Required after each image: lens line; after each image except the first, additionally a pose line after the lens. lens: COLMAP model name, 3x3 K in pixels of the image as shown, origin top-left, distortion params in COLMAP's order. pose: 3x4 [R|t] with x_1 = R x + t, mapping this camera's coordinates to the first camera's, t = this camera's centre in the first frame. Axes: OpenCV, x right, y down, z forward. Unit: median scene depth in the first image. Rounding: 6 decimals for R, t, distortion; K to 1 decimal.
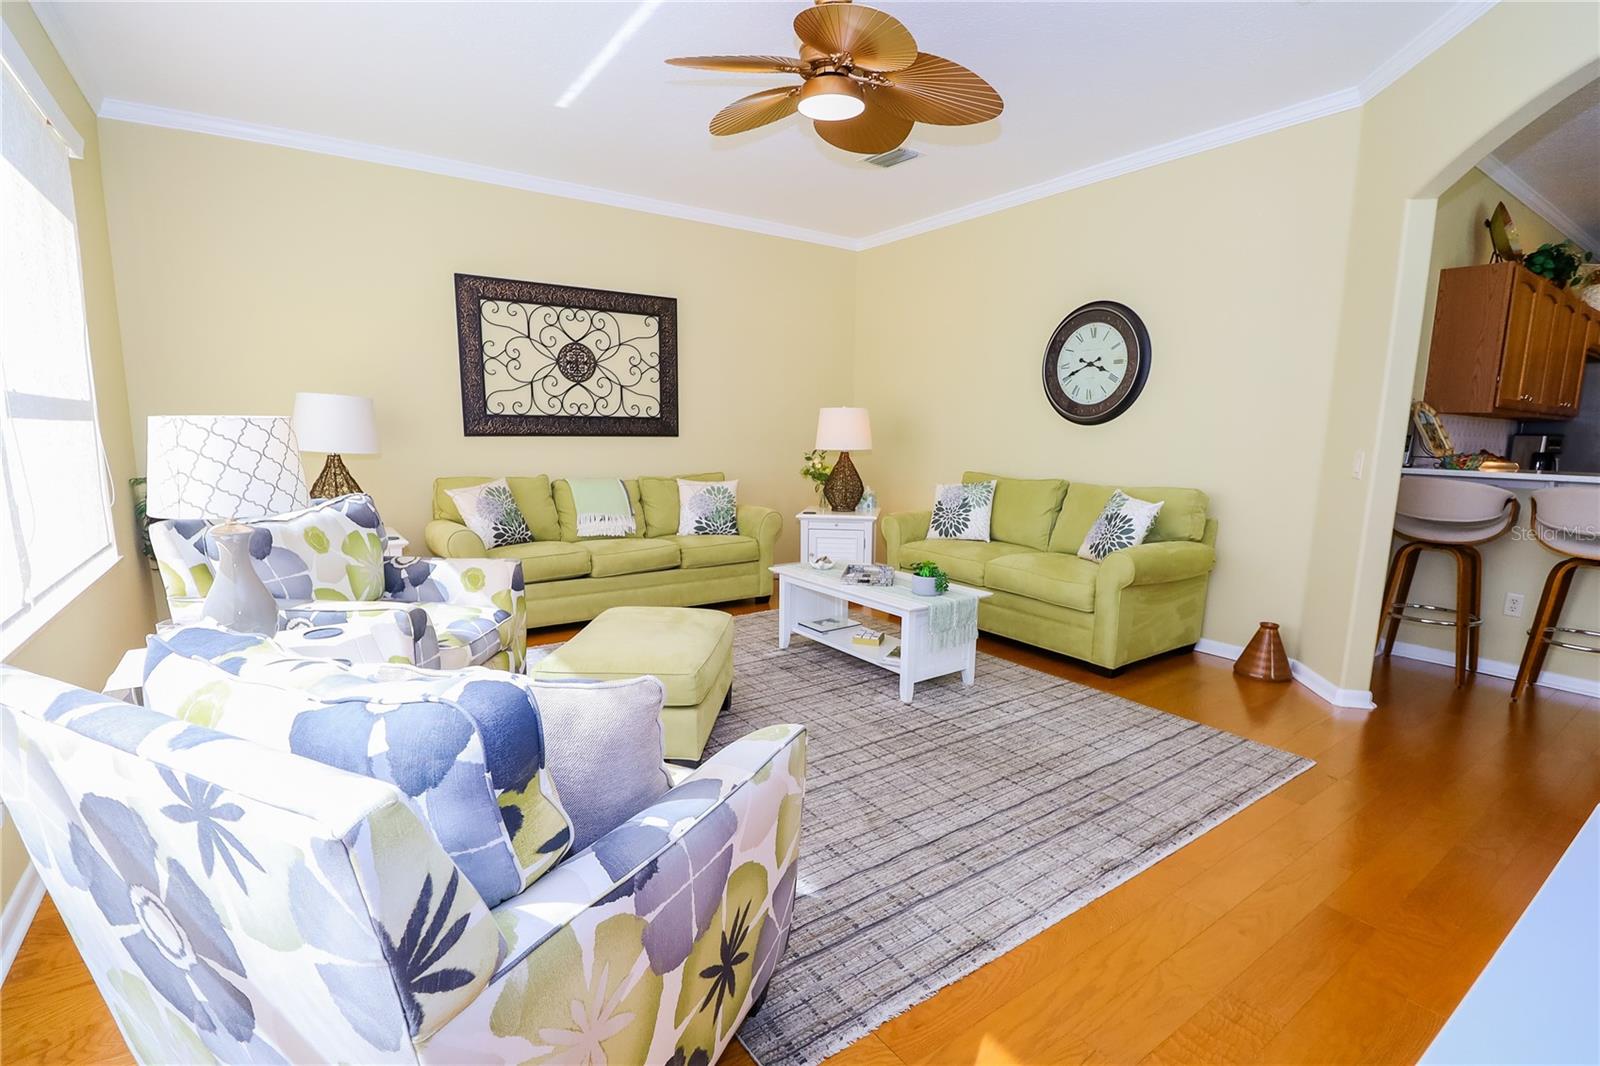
lens RADIAL K [[742.1, 0, 794.7], [0, 742.1, 550.3], [0, 0, 1]] dist [0.000343, -0.012043]
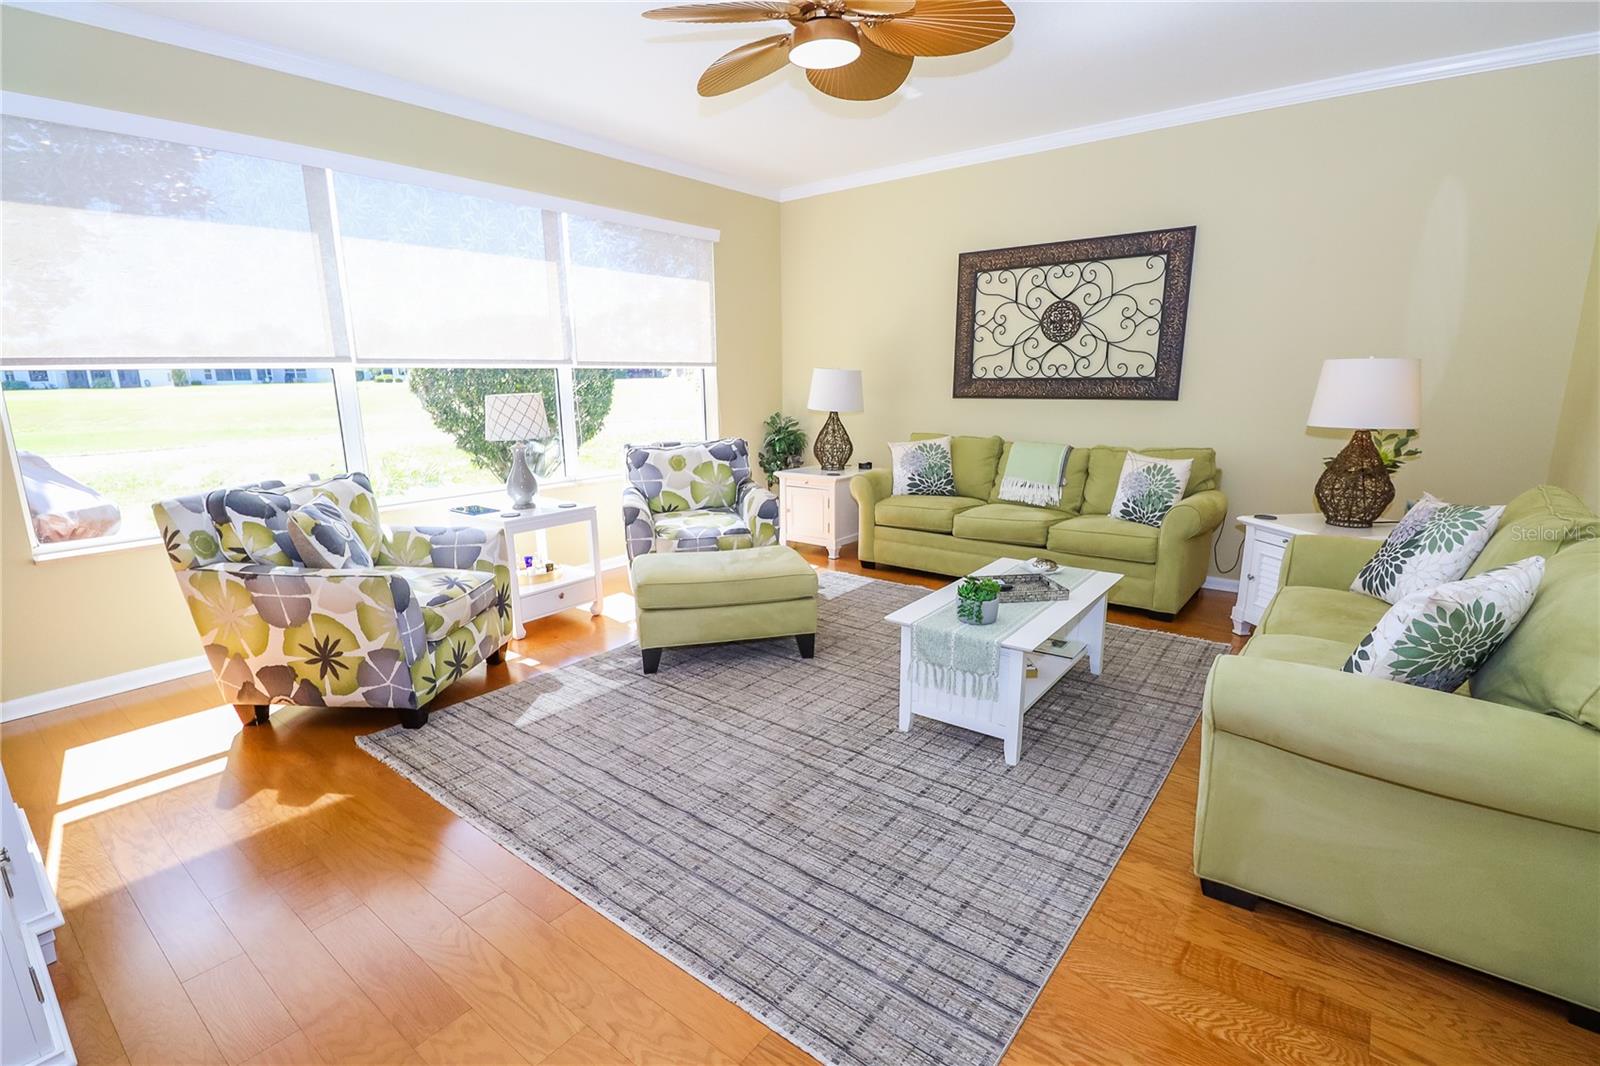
lens RADIAL K [[742.1, 0, 794.7], [0, 742.1, 550.3], [0, 0, 1]] dist [0.000343, -0.012043]
pose [[0.288572, 0.204815, -0.935295, 0.568797], [-0.143769, 0.975046, 0.169162, -0.077714], [0.946603, 0.085651, 0.310817, 0.403134]]
